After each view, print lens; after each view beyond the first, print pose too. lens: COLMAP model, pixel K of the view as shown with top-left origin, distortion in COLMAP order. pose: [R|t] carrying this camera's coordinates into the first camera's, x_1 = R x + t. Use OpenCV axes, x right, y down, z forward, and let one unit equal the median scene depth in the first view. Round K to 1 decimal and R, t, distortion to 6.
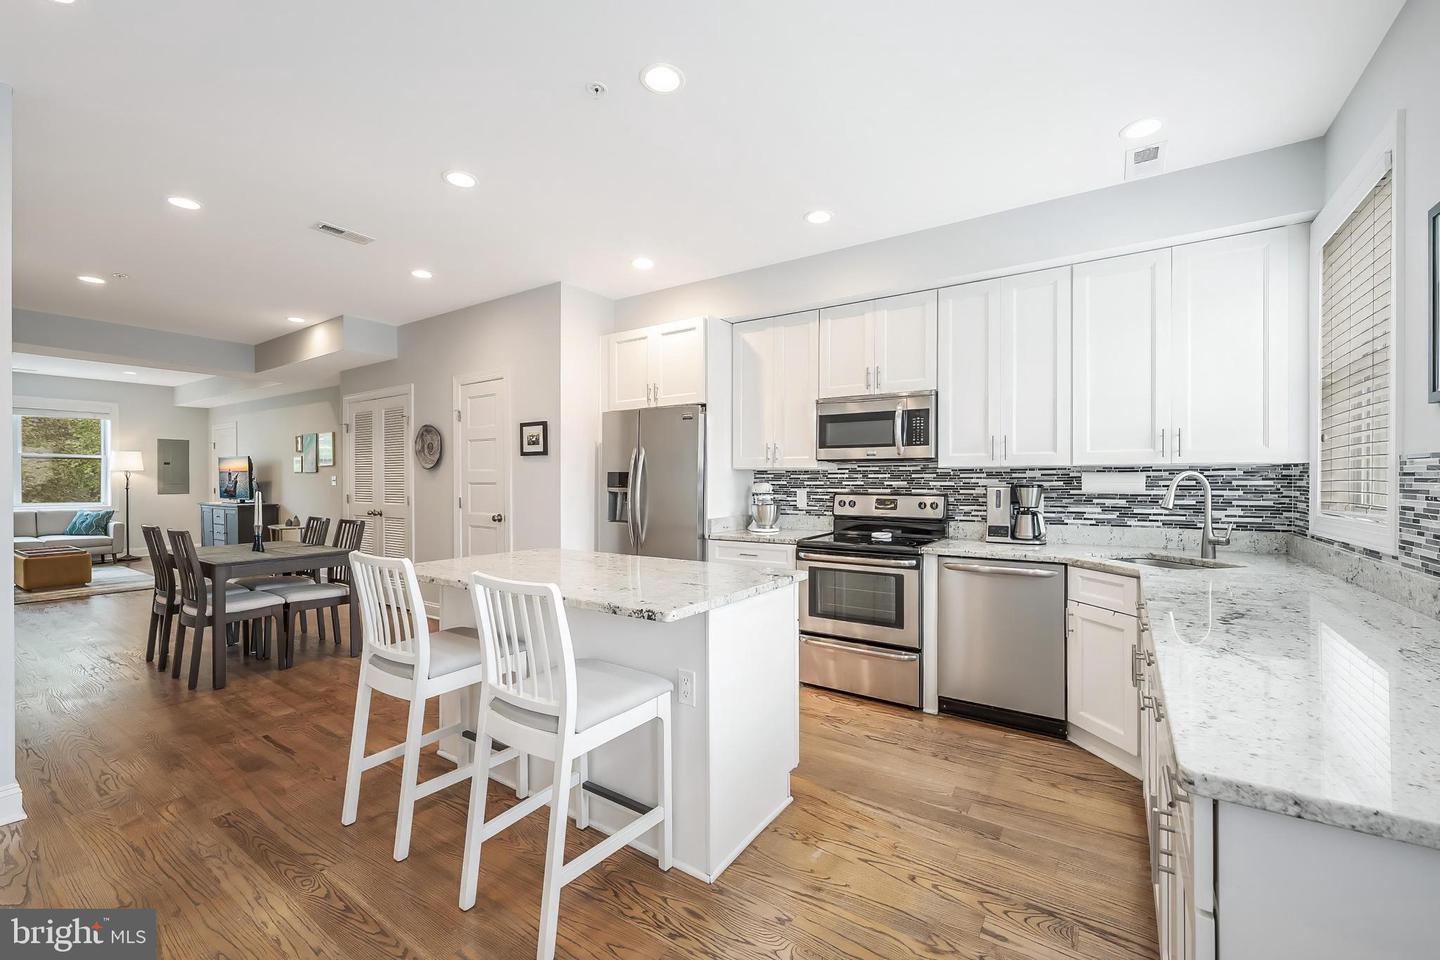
lens RADIAL K [[582.1, 0, 722.8], [0, 582.1, 480.3], [0, 0, 1]] dist [0.003539, 0.000392]
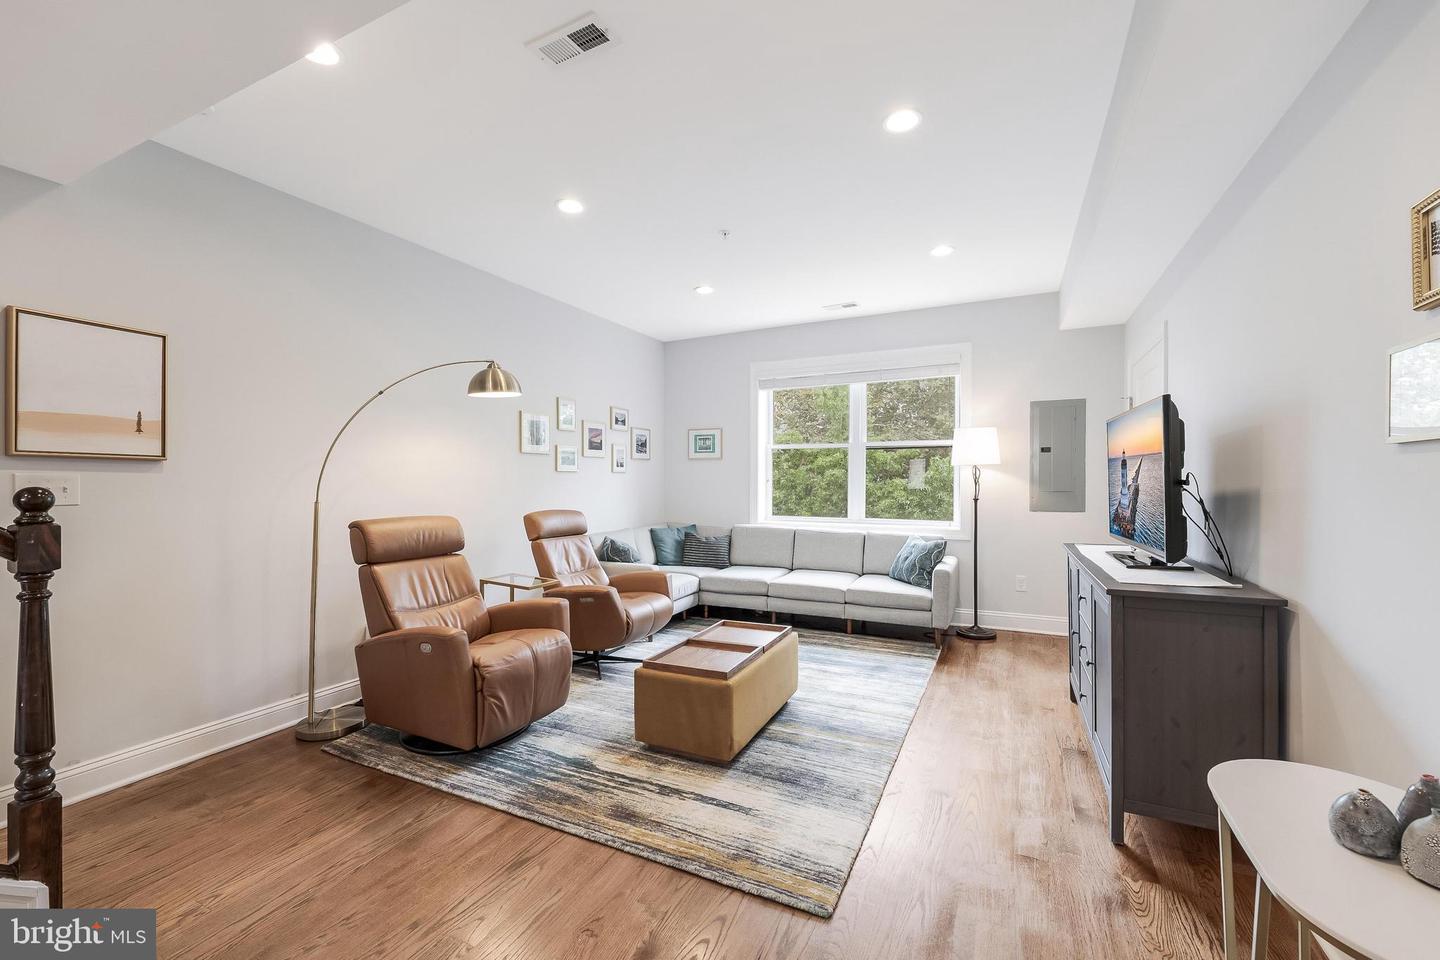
lens RADIAL K [[576.6, 0, 728.3], [0, 576.6, 486.4], [0, 0, 1]] dist [0.001138, -0.000245]
pose [[0.139906, 0.009664, -0.990118, -1.209716], [-0.000896, 0.999953, 0.009634, -0.005314], [0.990164, -0.000461, 0.139908, 1.593453]]
